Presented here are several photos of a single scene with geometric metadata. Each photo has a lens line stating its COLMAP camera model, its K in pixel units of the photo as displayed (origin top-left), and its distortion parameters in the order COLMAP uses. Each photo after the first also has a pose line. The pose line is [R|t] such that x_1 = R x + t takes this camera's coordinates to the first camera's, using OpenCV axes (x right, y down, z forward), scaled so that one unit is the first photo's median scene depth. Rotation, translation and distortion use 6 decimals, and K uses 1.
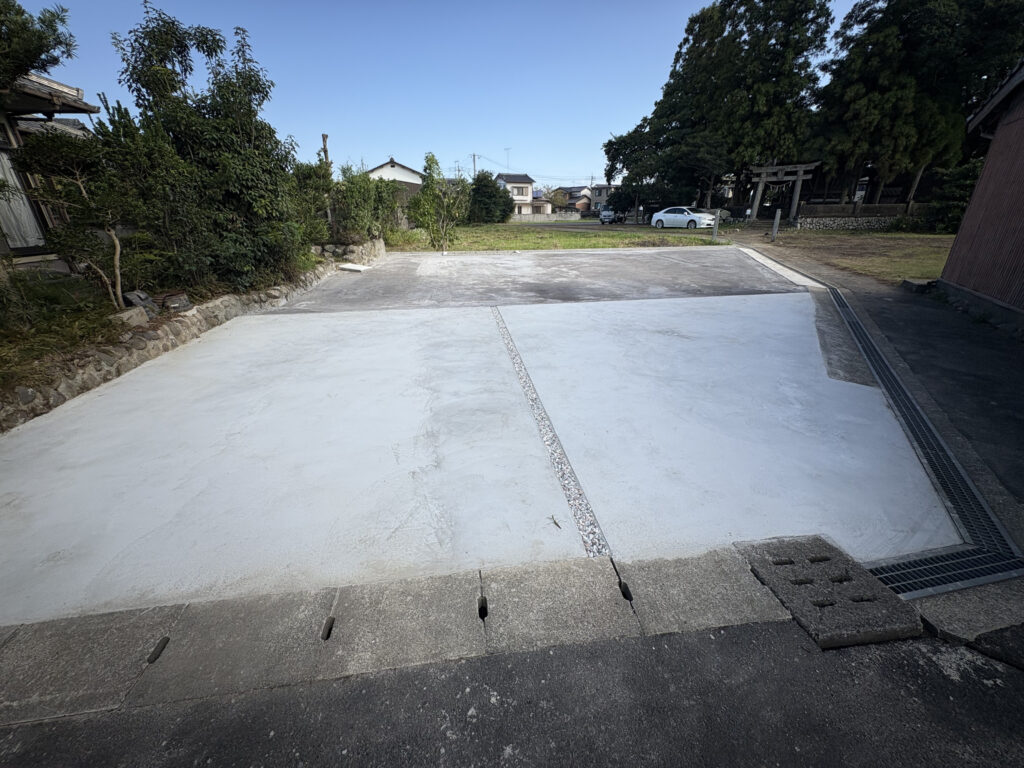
lens RADIAL K [[406.6, 0, 512.0], [0, 406.6, 384.0], [0, 0, 1]] dist [0.000738, -0.000235]
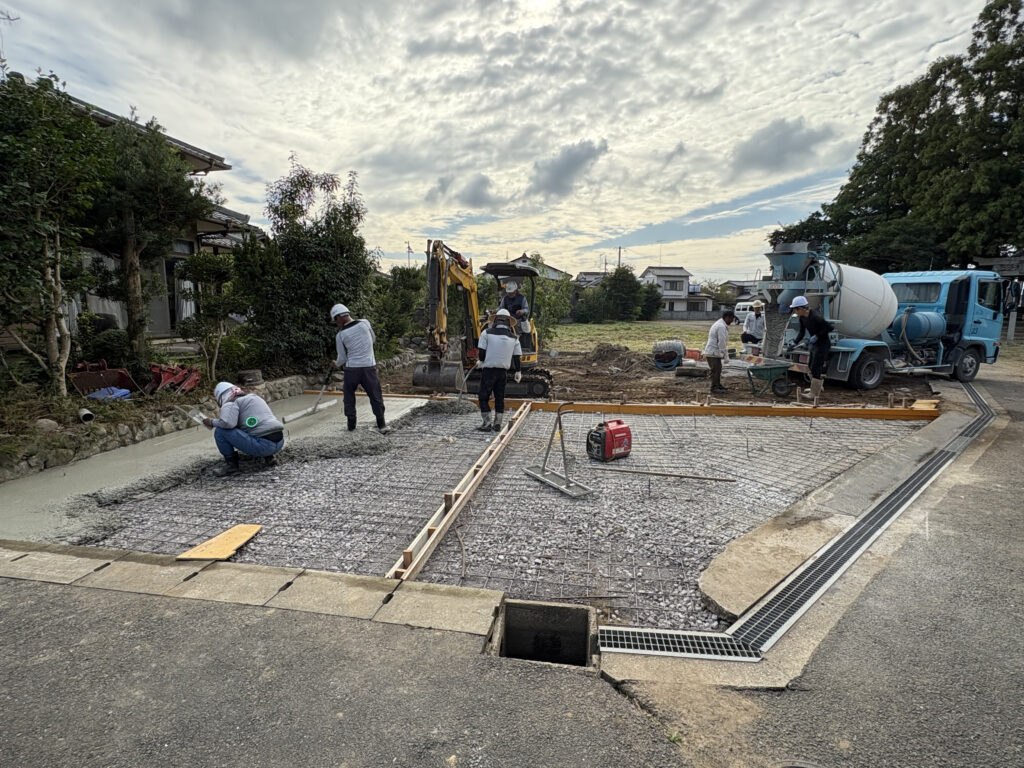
lens RADIAL K [[508.6, 0, 512.0], [0, 508.6, 384.0], [0, 0, 1]] dist [0.000686, 0.000307]
pose [[0.951441, 0.060991, -0.301729, 0.070944], [-0.133625, 0.964842, -0.226327, 0.010975], [0.277317, 0.255656, 0.926140, -0.034259]]
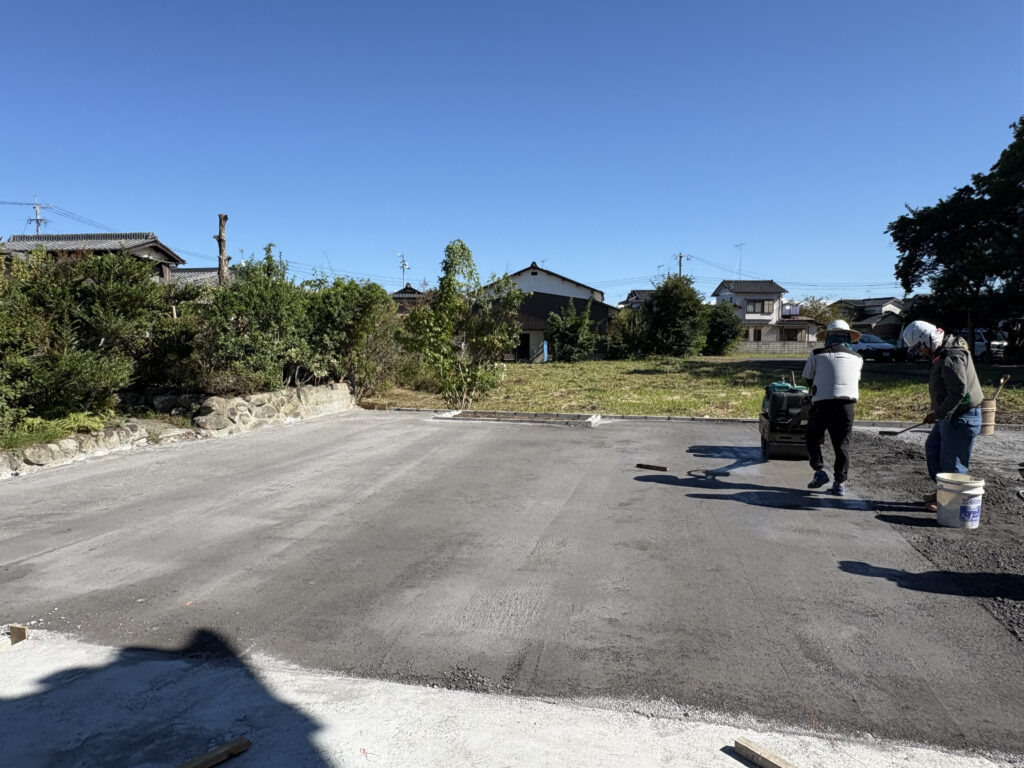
lens RADIAL K [[644.6, 0, 512.0], [0, 644.6, 384.0], [0, 0, 1]] dist [-0.004765, -0.002268]
pose [[0.922308, 0.034658, -0.384897, 0.117858], [-0.156635, 0.944020, -0.290330, -0.074711], [0.353288, 0.328062, 0.876107, 0.171692]]
